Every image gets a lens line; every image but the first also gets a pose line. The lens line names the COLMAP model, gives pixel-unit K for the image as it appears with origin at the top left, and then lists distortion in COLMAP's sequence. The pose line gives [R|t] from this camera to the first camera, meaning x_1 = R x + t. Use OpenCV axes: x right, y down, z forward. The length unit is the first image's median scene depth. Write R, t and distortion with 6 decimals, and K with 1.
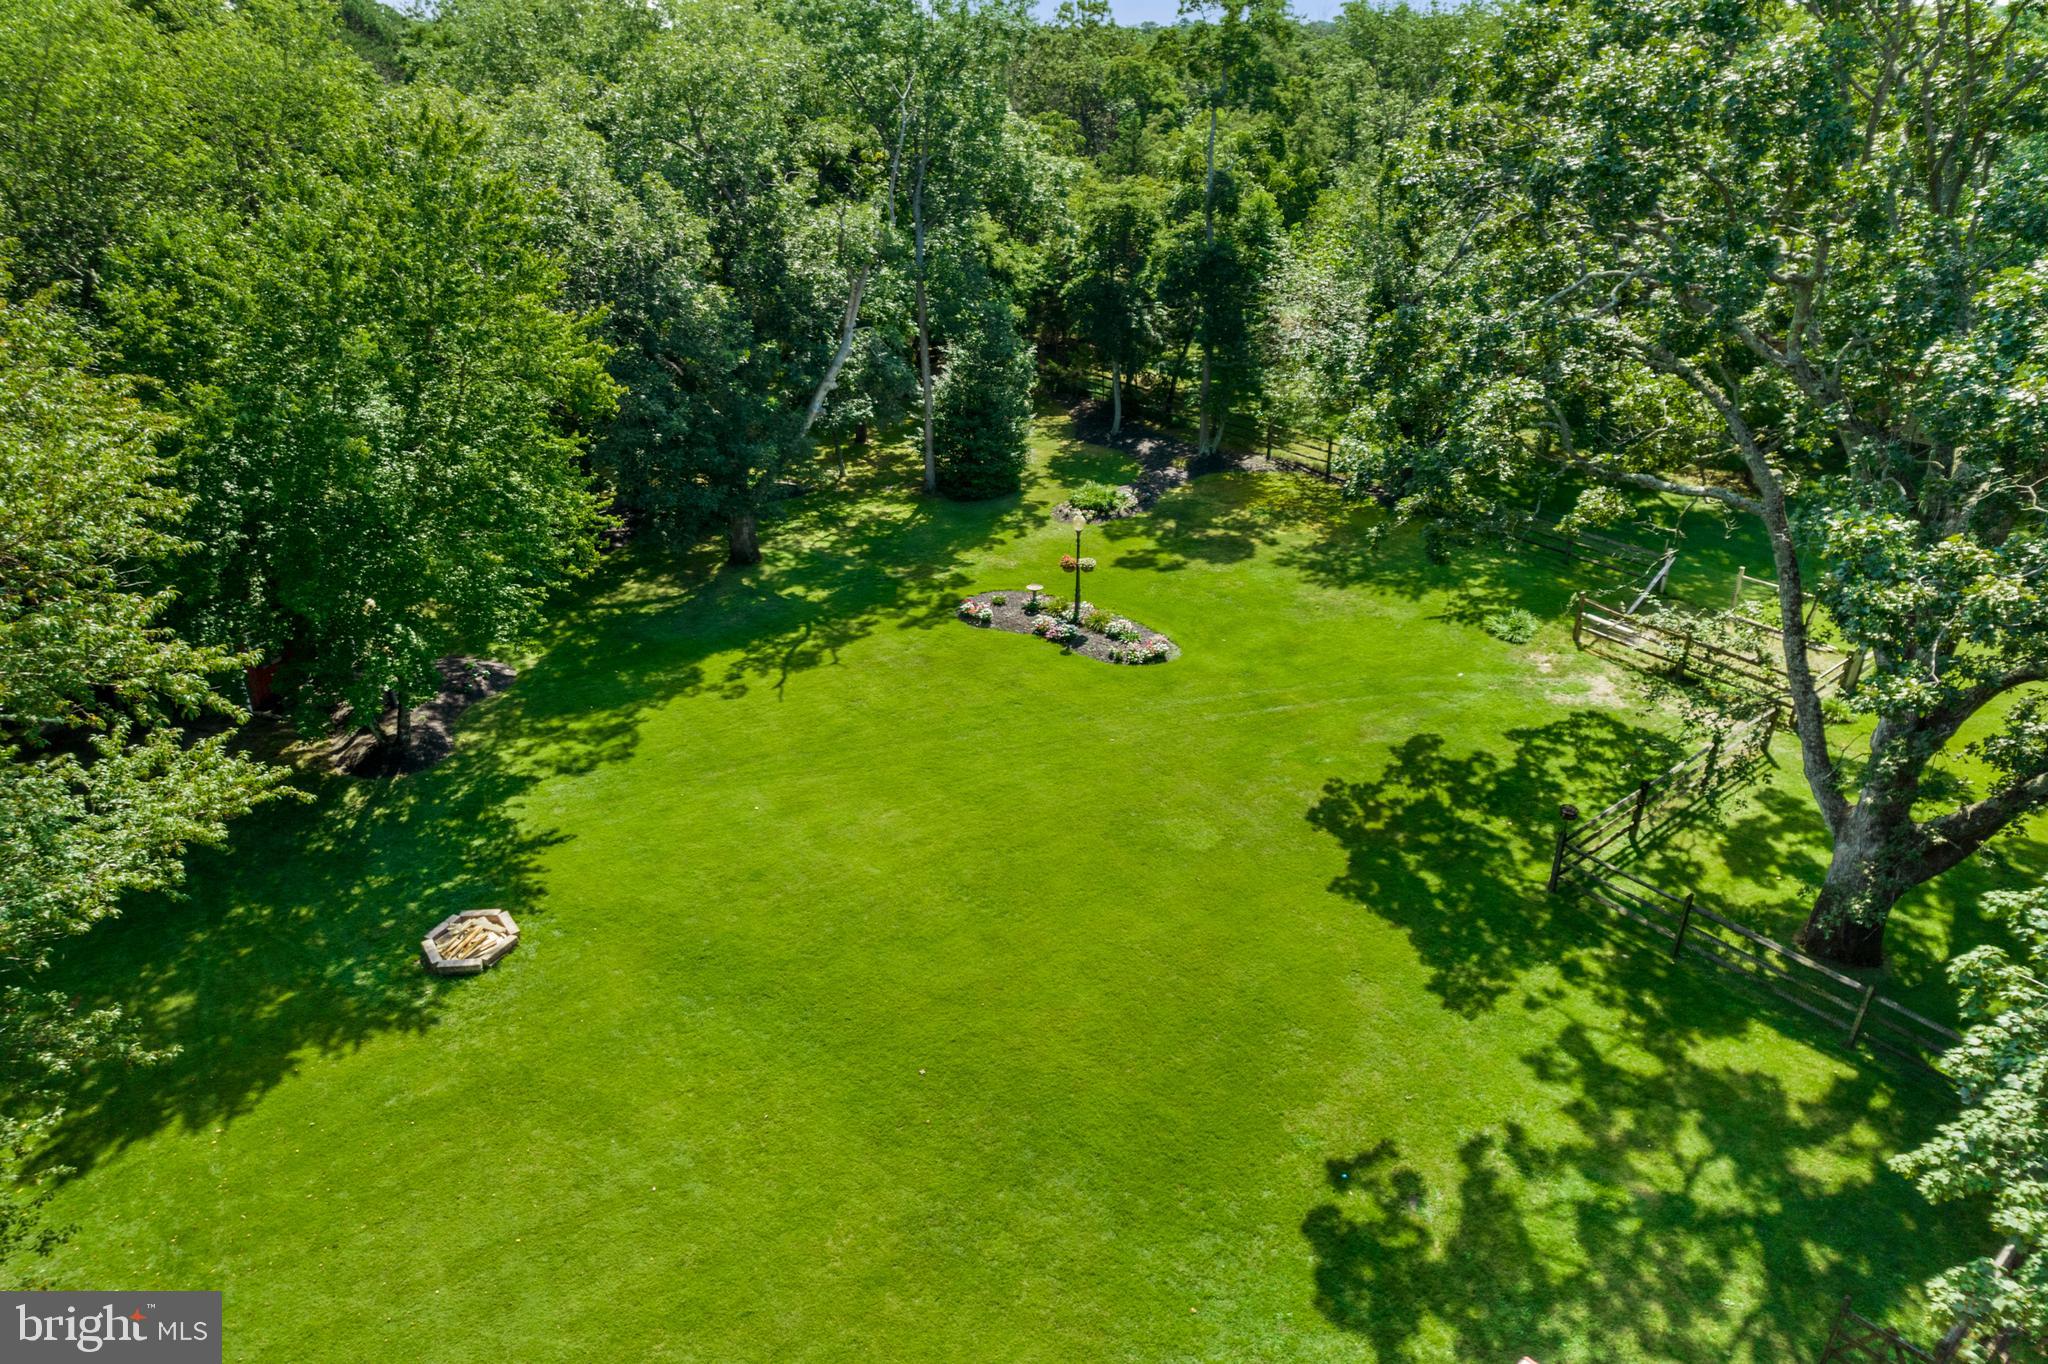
lens RADIAL K [[1304.6, 0, 1019.4], [0, 1304.6, 689.0], [0, 0, 1]] dist [-0.051524, 0.039117]
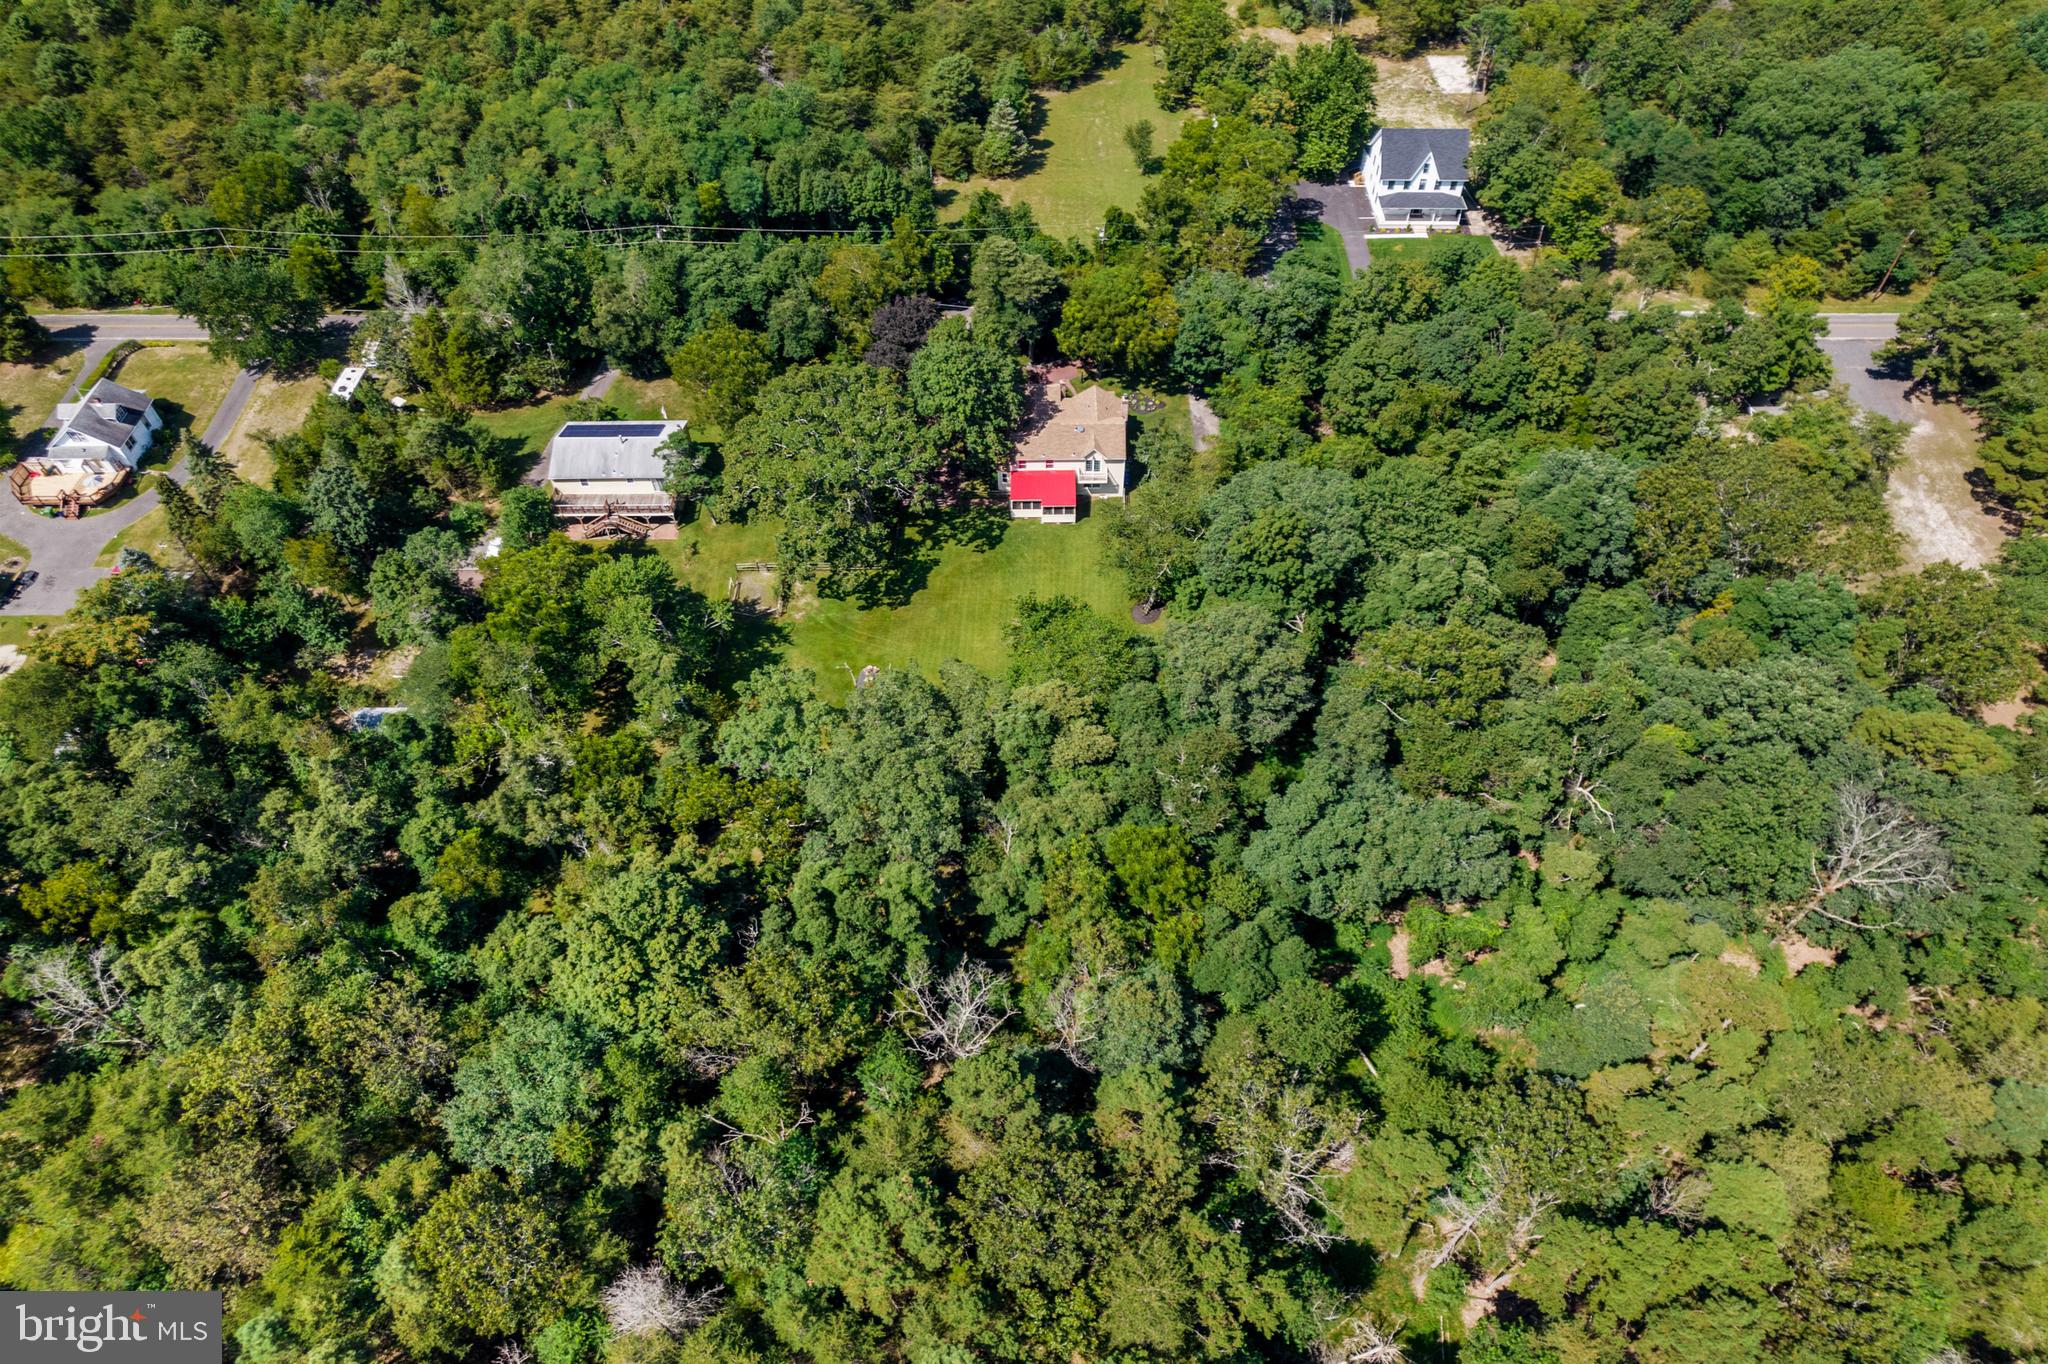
lens RADIAL K [[1304.6, 0, 1020.5], [0, 1304.6, 671.4], [0, 0, 1]] dist [-0.051524, 0.039117]
pose [[-0.791744, -0.462694, 0.398818, -1.565035], [0.294148, 0.283423, 0.912769, -3.010254], [-0.535367, 0.839991, -0.088298, 1.063440]]
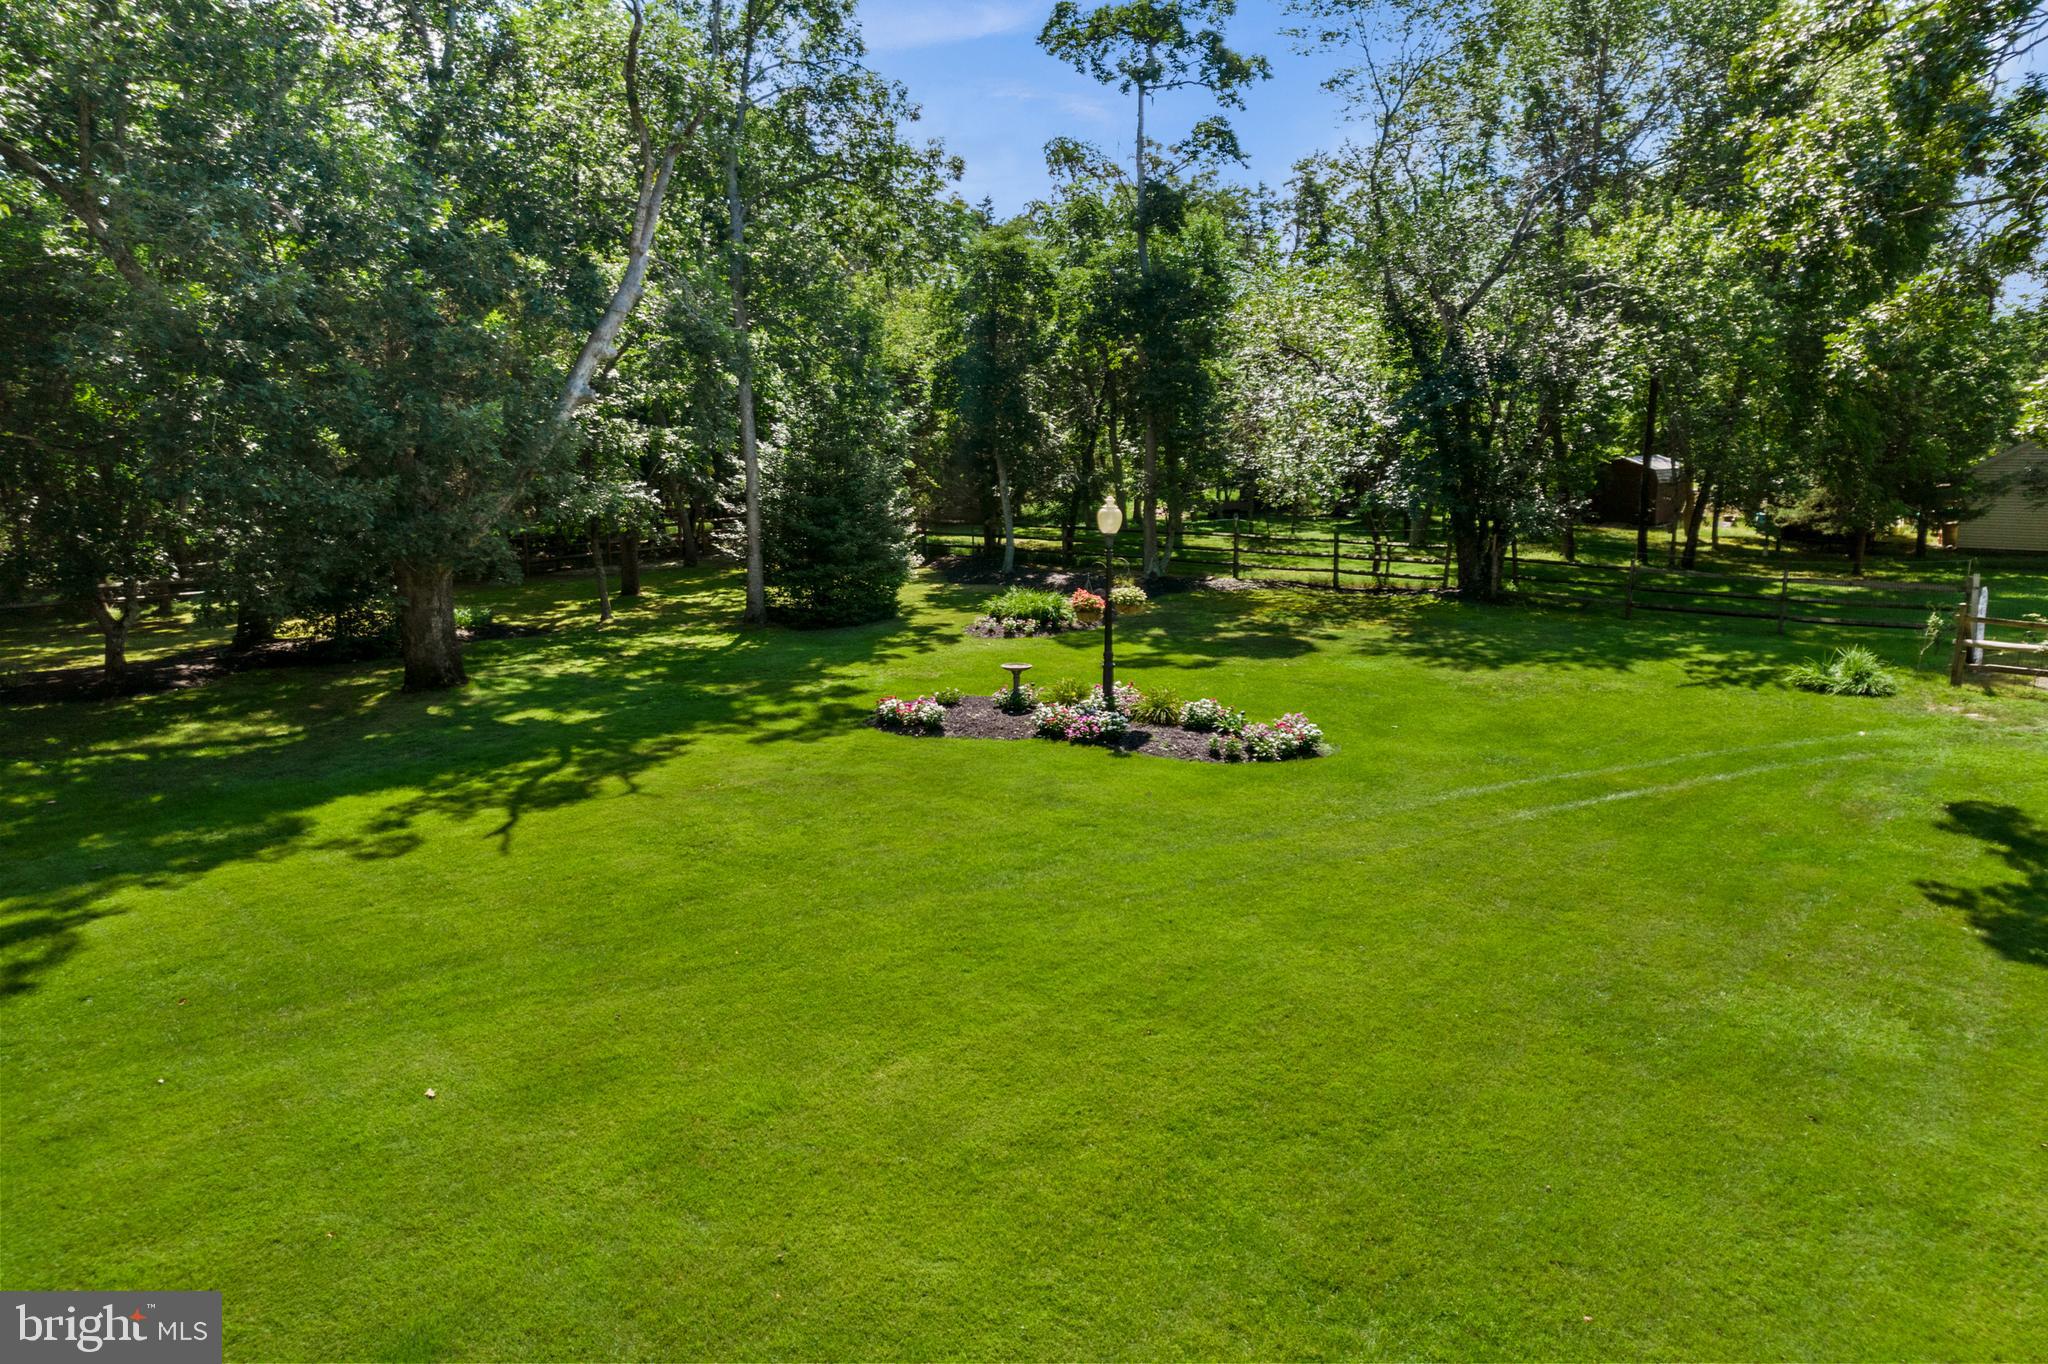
lens RADIAL K [[1304.6, 0, 1018.4], [0, 1304.6, 672.4], [0, 0, 1]] dist [-0.051524, 0.039117]
pose [[0.977275, -0.036806, 0.208757, -0.101565], [0.094584, 0.957053, -0.274050, 0.072211], [-0.189705, 0.287567, 0.938785, 0.530383]]
